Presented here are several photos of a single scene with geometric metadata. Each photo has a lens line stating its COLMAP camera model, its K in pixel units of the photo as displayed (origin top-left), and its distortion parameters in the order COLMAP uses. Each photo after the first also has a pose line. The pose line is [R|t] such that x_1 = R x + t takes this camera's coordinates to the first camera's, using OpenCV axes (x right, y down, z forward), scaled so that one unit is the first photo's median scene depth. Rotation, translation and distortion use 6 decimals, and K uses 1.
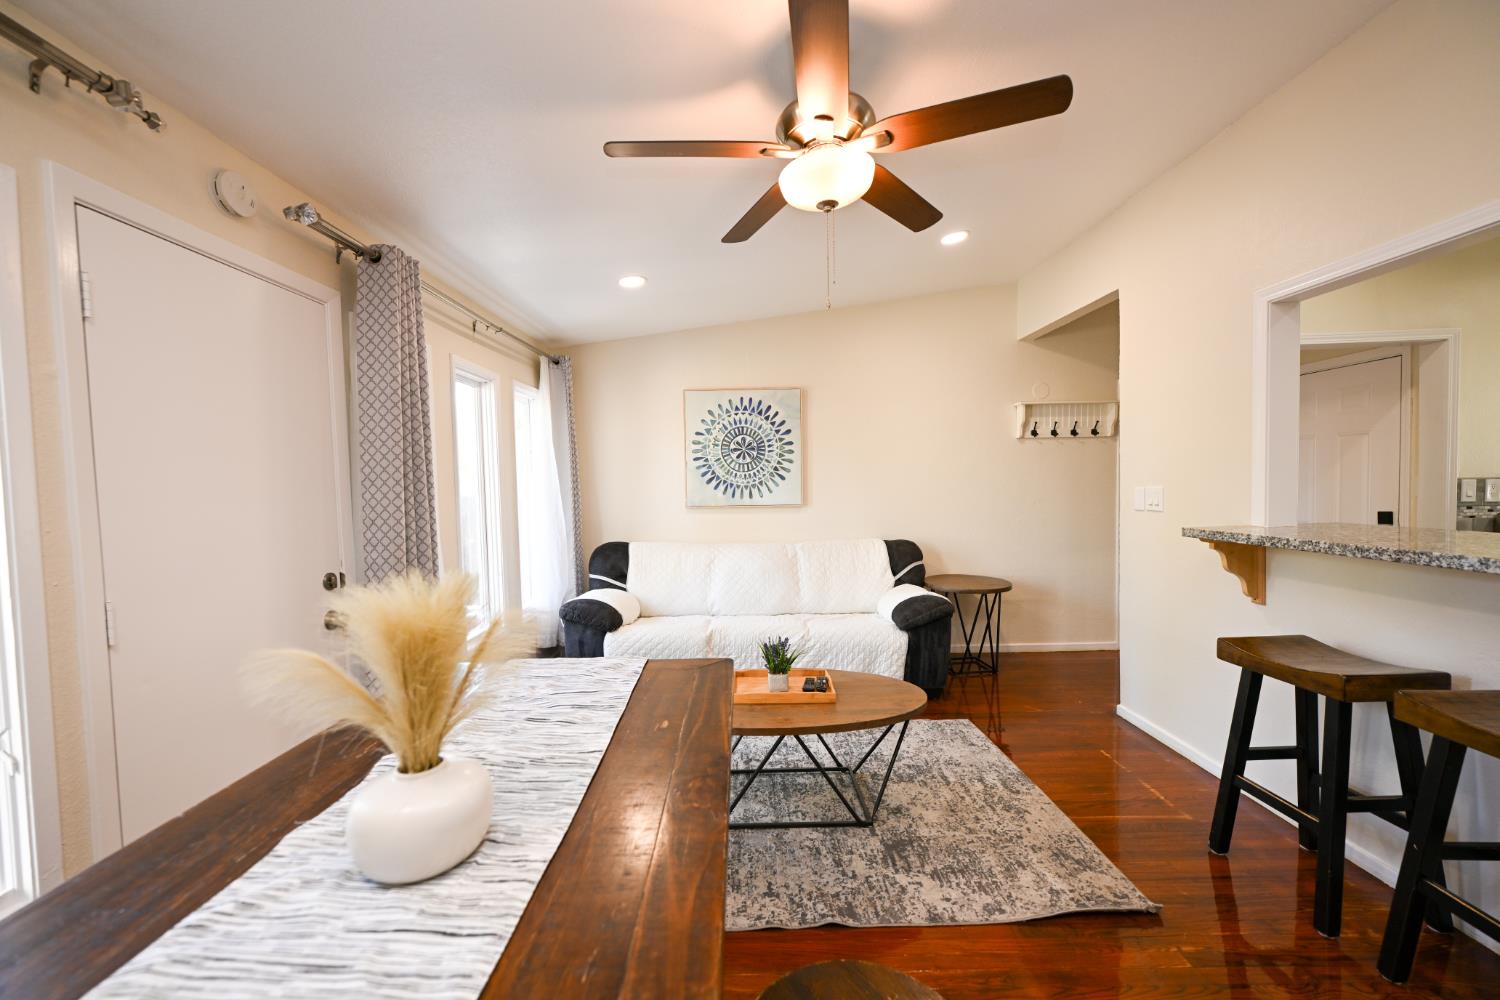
lens RADIAL K [[599.1, 0, 750.0], [0, 599.1, 500.0], [0, 0, 1]] dist [-0.000085, -0.000145]
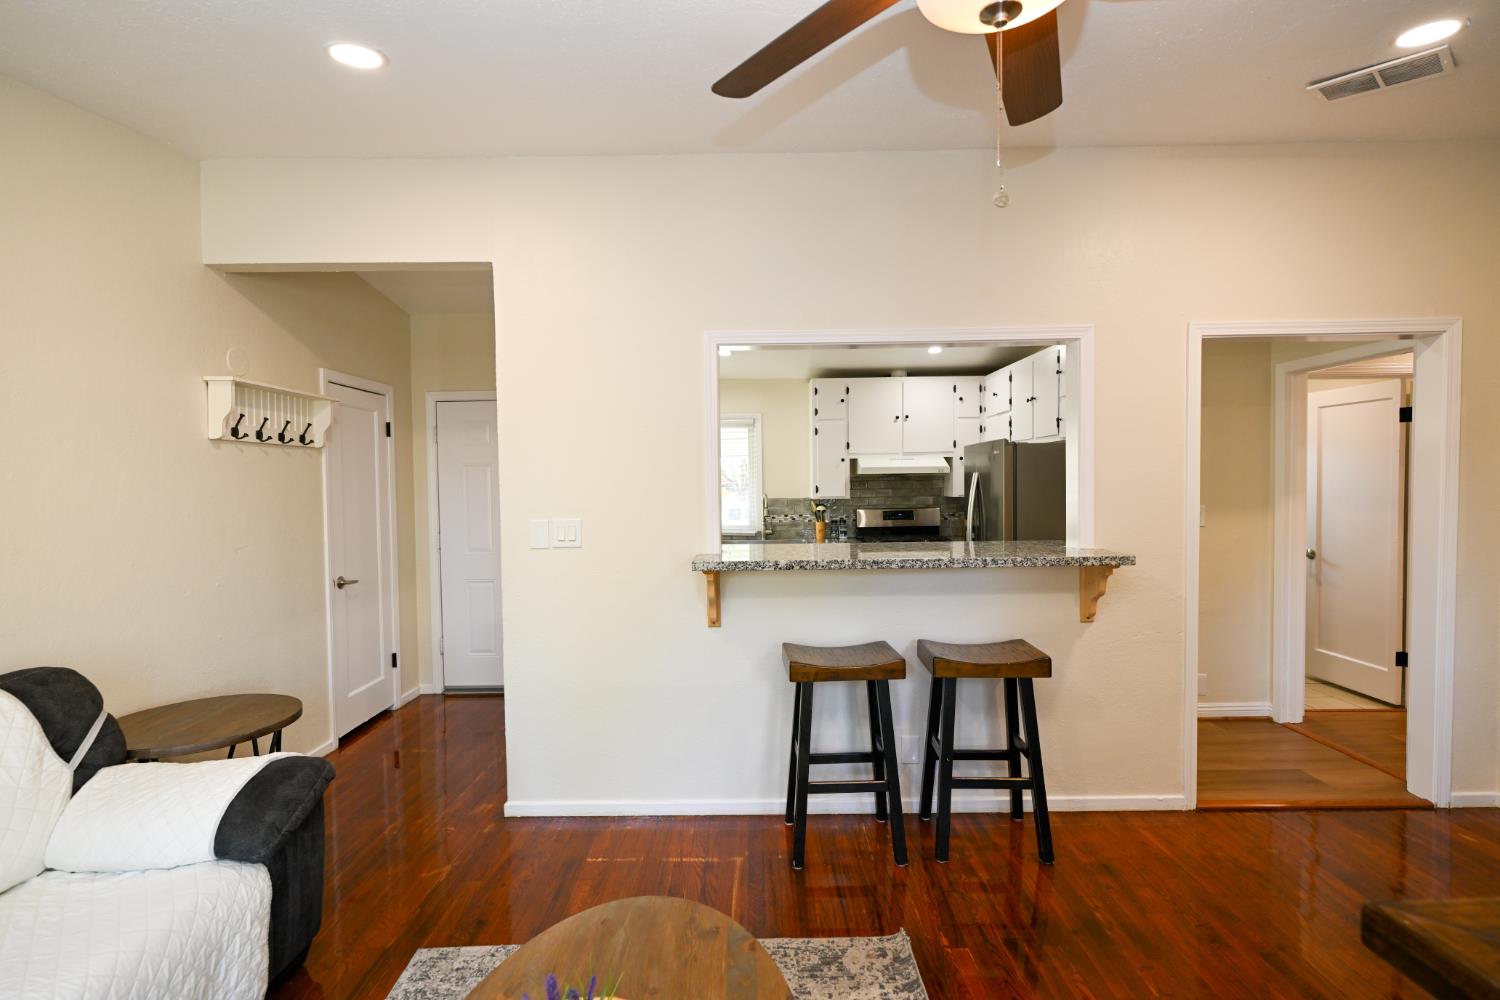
lens RADIAL K [[689.4, 0, 751.0], [0, 689.4, 505.6], [0, 0, 1]] dist [0.000534, 0.000208]
pose [[0.005378, -0.011554, 0.999919, -0.289865], [0.040032, 0.999134, 0.011329, -0.041112], [-0.999184, 0.039968, 0.005835, 0.733379]]
